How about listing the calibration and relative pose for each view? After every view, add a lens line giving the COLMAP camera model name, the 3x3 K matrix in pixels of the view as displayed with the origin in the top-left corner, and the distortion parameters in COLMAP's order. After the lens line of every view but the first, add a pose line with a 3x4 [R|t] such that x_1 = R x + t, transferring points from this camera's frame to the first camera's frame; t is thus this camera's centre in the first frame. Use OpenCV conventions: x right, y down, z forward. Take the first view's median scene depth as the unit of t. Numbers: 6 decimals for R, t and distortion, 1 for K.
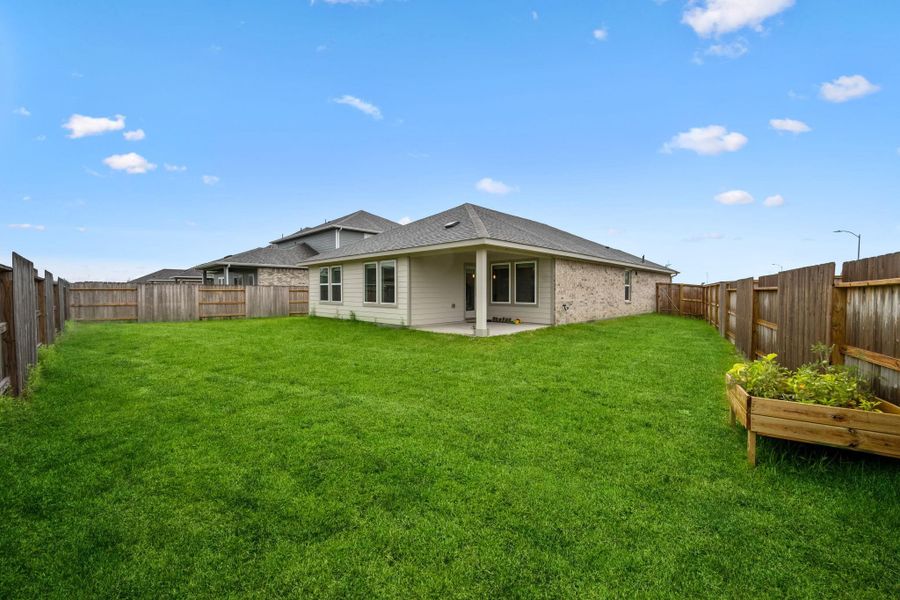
lens RADIAL K [[358.3, 0, 453.2], [0, 358.3, 289.4], [0, 0, 1]] dist [-0.000695, -0.000011]
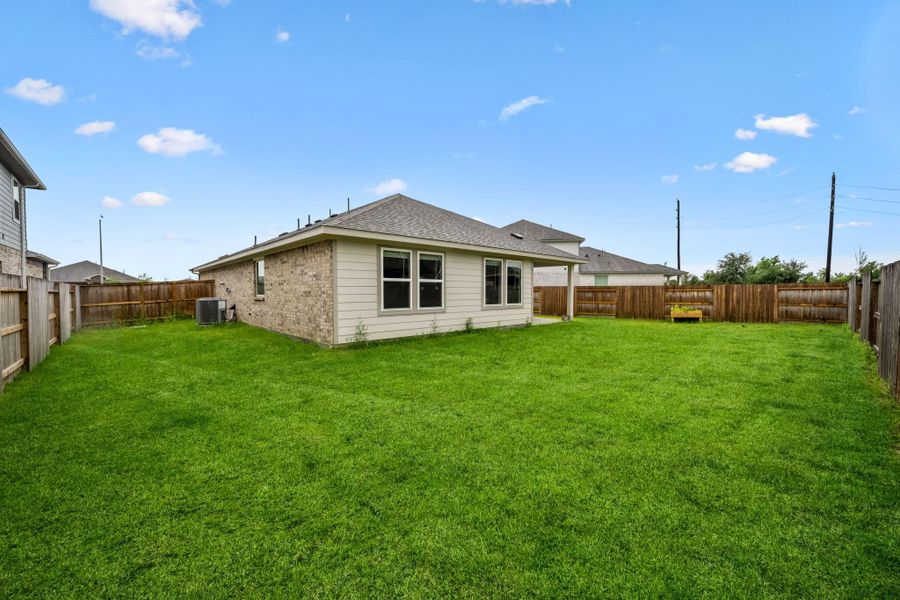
lens RADIAL K [[358.3, 0, 453.2], [0, 358.3, 289.4], [0, 0, 1]] dist [-0.000695, -0.000011]
pose [[0.015681, 0.005428, 0.999862, -0.993906], [-0.005981, 0.999968, -0.005335, 0.003734], [-0.999859, -0.005896, 0.015713, 0.977050]]
